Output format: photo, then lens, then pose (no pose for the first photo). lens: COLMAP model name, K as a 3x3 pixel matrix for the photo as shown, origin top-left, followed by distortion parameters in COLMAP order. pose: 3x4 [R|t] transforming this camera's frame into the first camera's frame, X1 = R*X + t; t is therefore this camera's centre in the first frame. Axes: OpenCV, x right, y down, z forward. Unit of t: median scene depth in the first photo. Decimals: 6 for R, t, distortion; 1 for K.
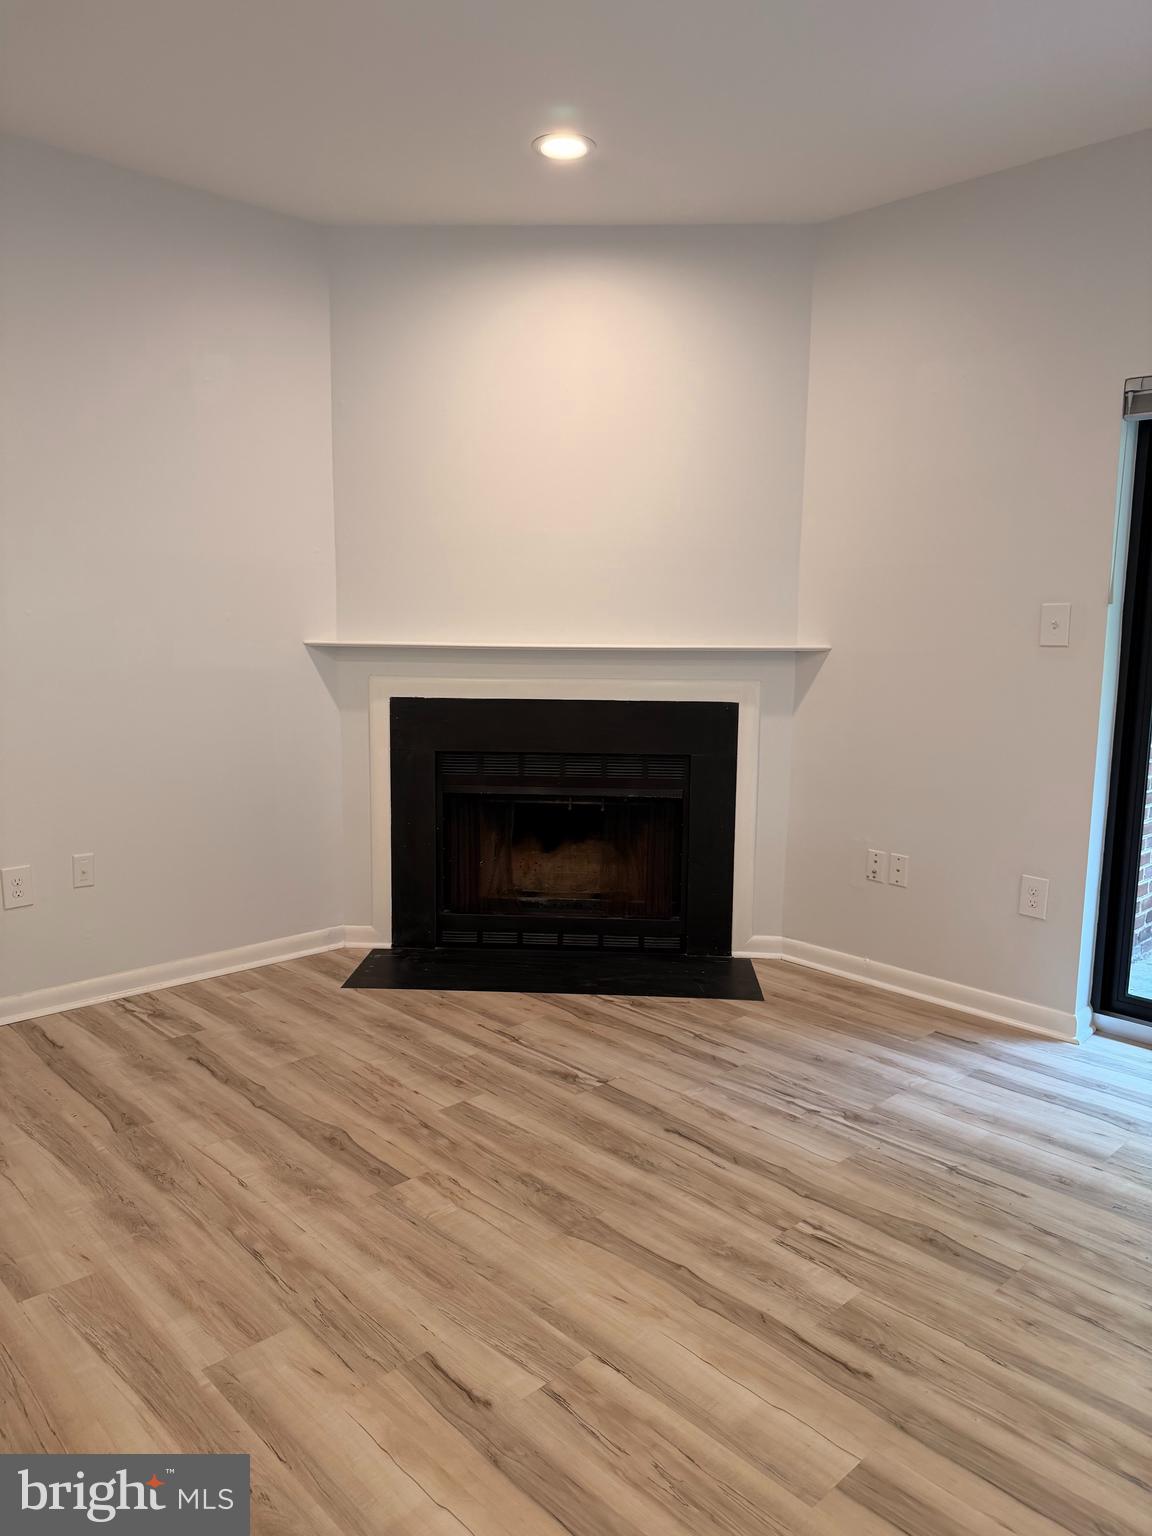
lens RADIAL K [[1080.3, 0, 576.0], [0, 1080.3, 768.0], [0, 0, 1]] dist [0.086125, -0.149518]
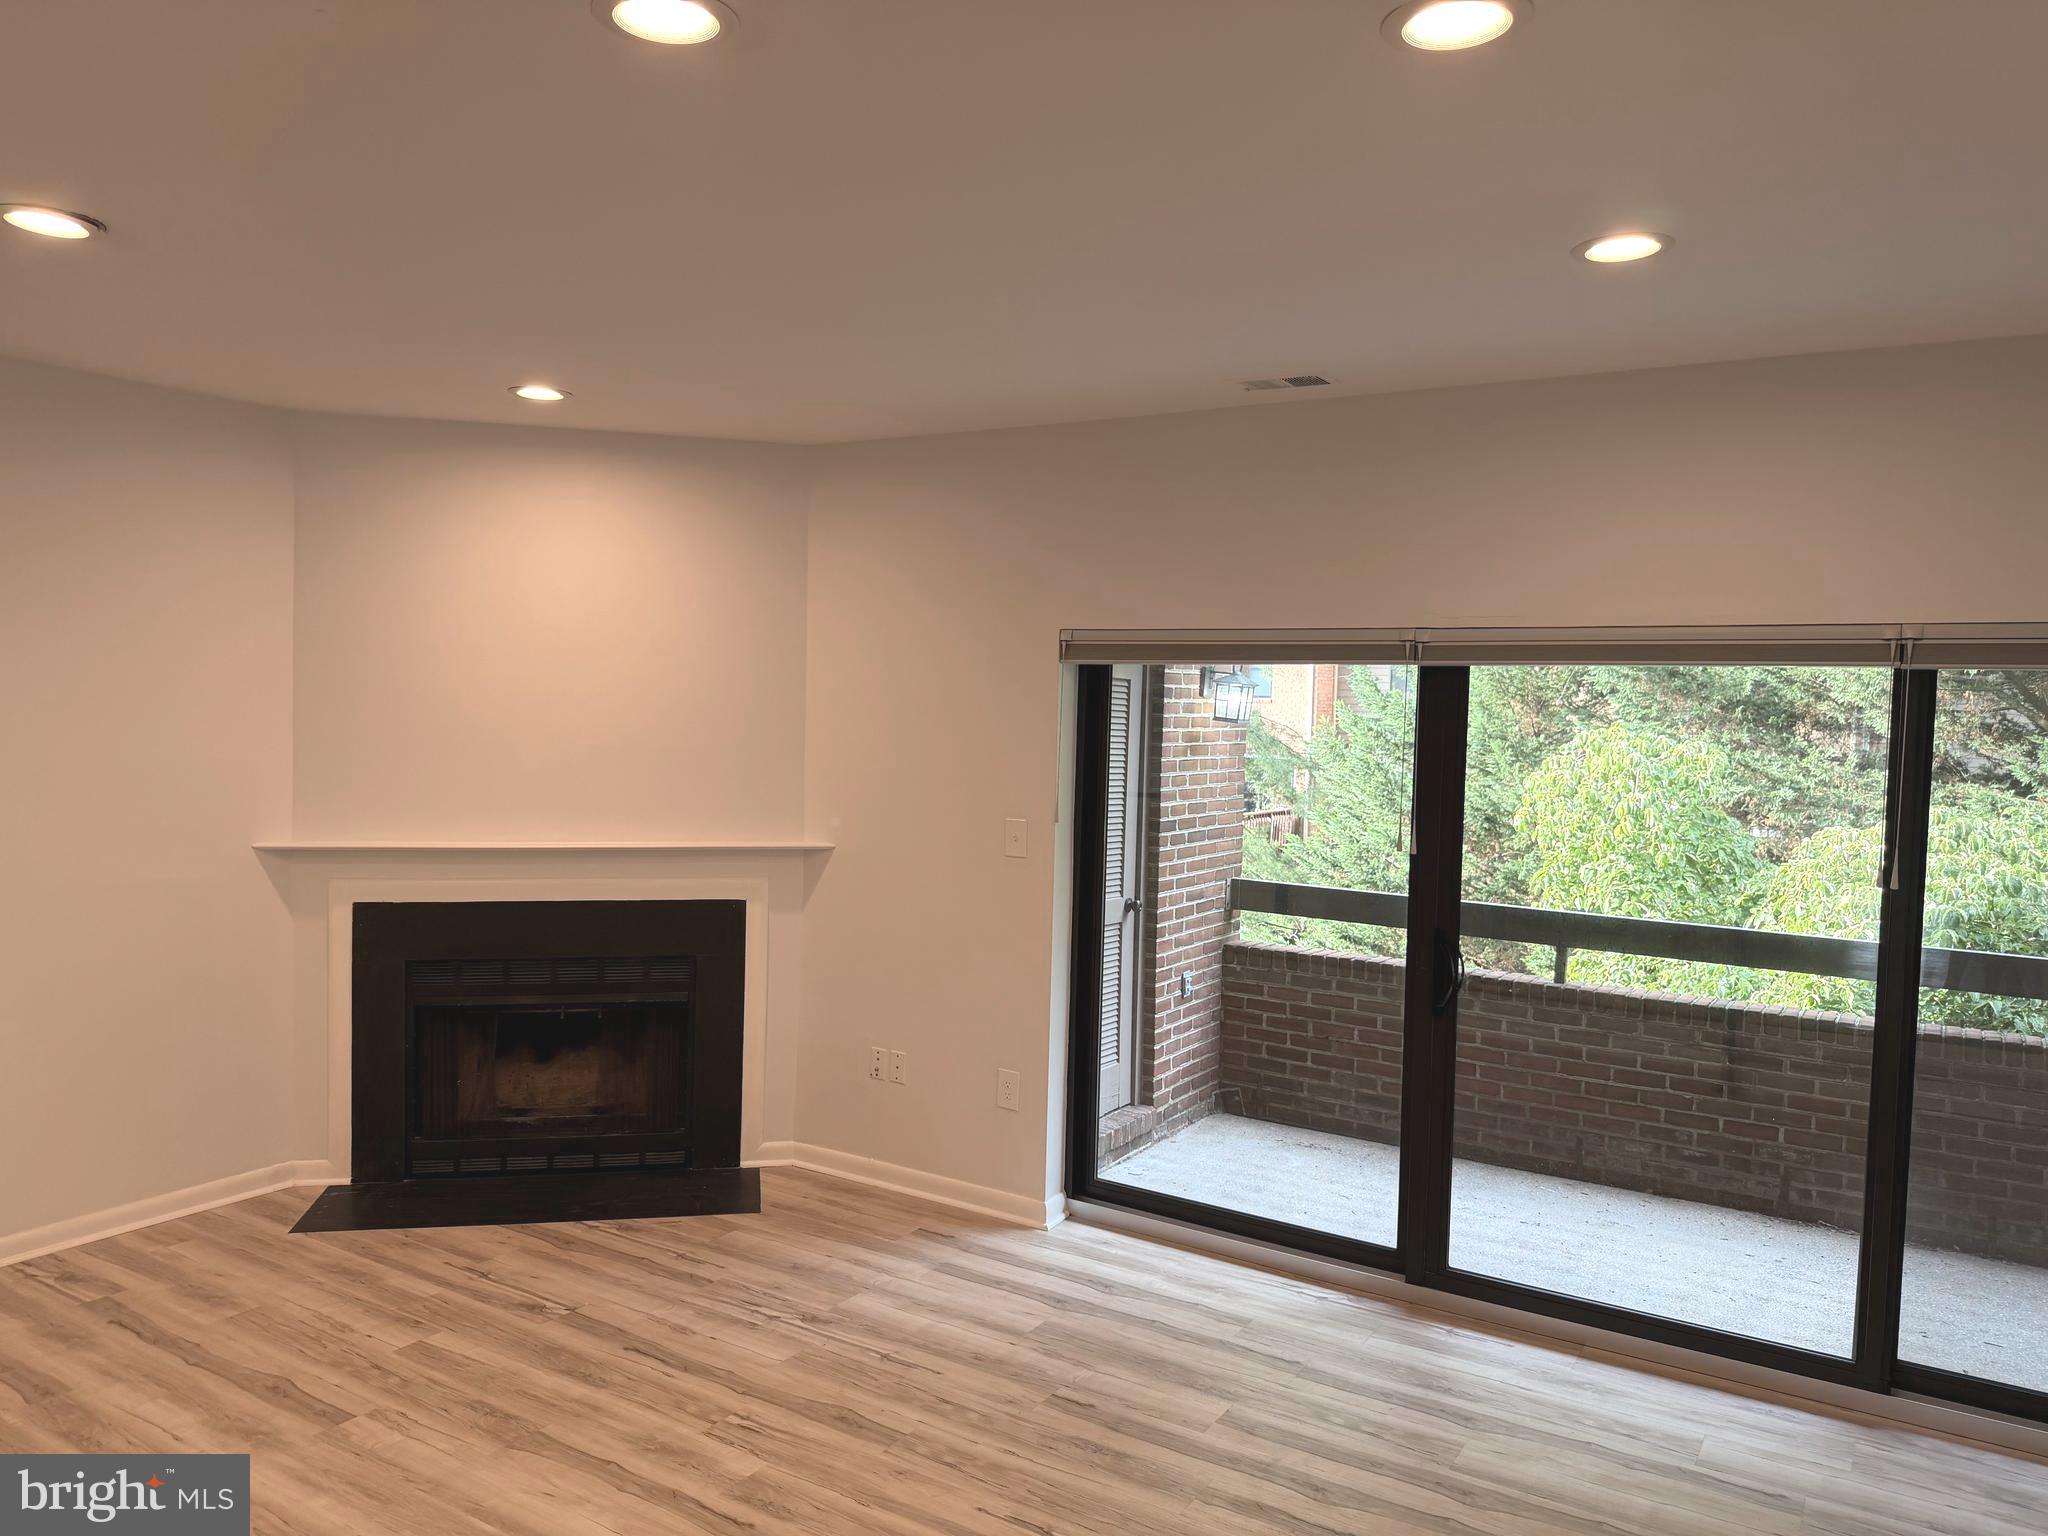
lens RADIAL K [[1440.4, 0, 1024.0], [0, 1440.4, 768.0], [0, 0, 1]] dist [0.086125, -0.149518]
pose [[0.969810, 0.001950, 0.243853, 0.098047], [0.018863, 0.996372, -0.082987, -0.086240], [-0.243131, 0.085081, 0.966255, -0.427982]]
